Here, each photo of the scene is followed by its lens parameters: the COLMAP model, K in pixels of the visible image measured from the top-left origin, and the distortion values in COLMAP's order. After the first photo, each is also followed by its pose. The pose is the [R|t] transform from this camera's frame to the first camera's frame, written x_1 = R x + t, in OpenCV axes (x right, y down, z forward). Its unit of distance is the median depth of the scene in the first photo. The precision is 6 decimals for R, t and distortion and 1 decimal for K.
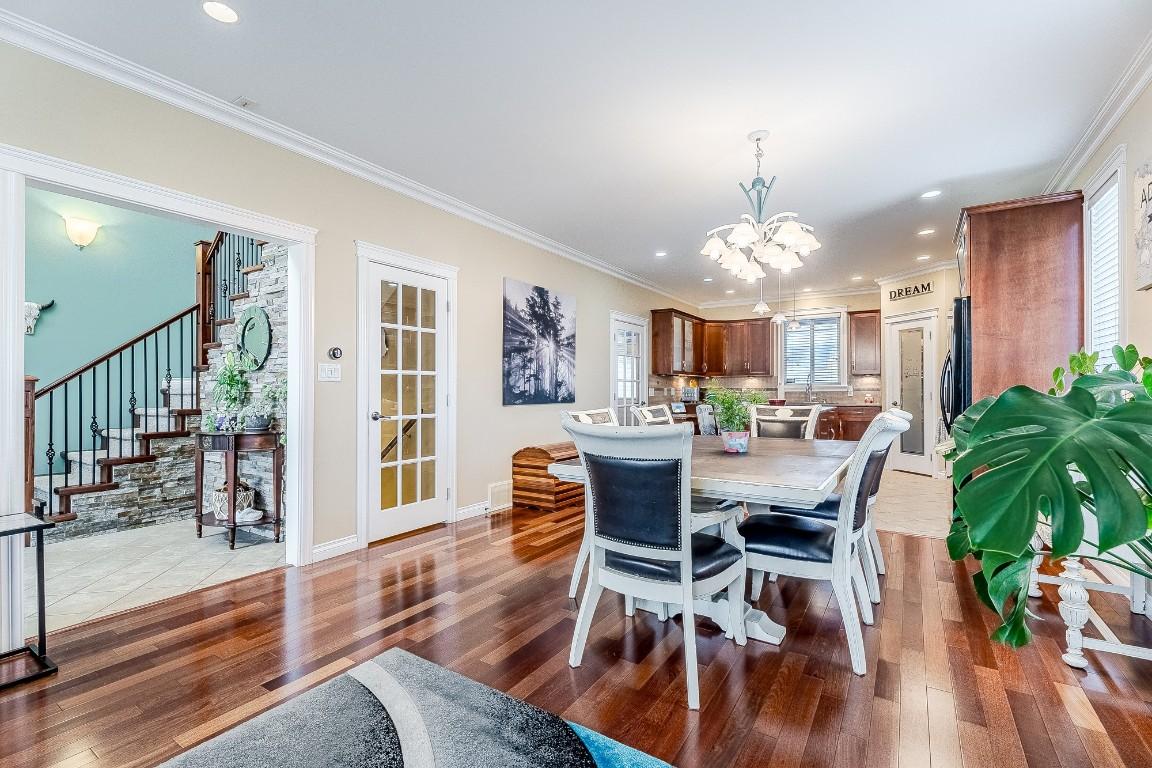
lens RADIAL K [[525.0, 0, 579.4], [0, 525.0, 386.9], [0, 0, 1]] dist [0.002299, 0.001084]
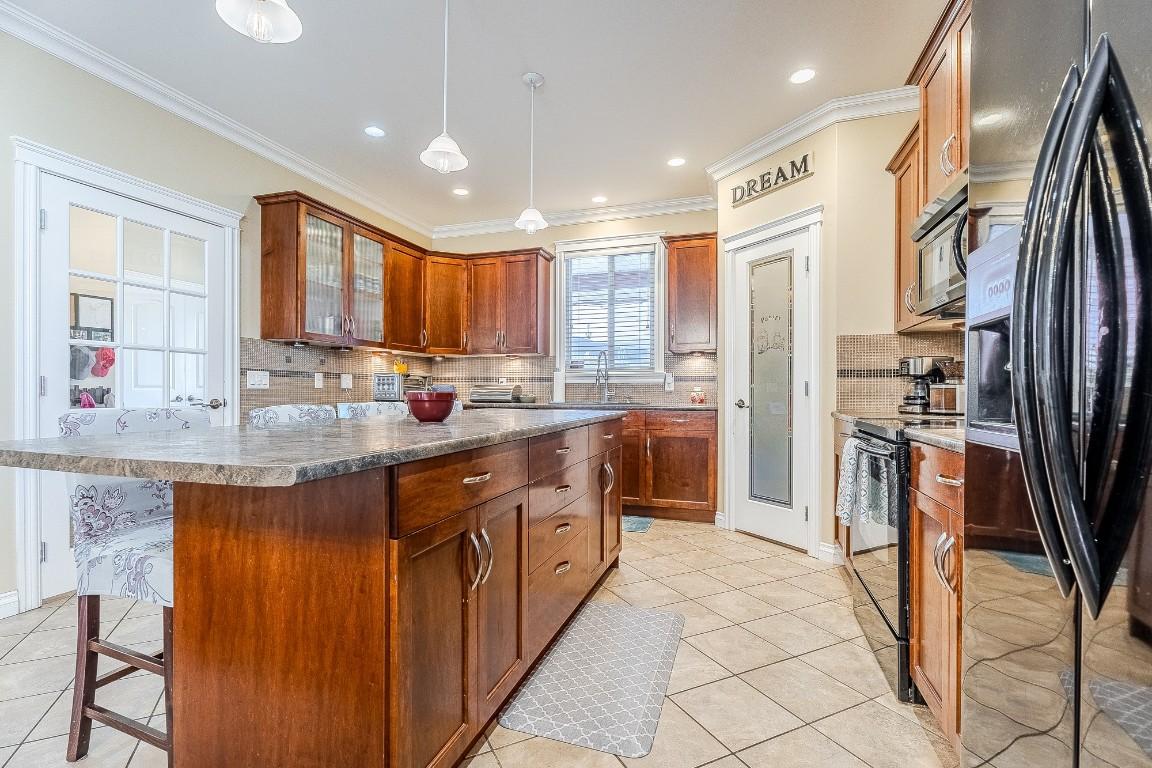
lens RADIAL K [[525.0, 0, 573.4], [0, 525.0, 388.7], [0, 0, 1]] dist [0.002299, 0.001084]
pose [[0.969909, 0.004199, 0.243431, 0.290238], [-0.005262, 0.999979, 0.003716, 0.014416], [-0.243410, -0.004885, 0.969911, 0.496005]]
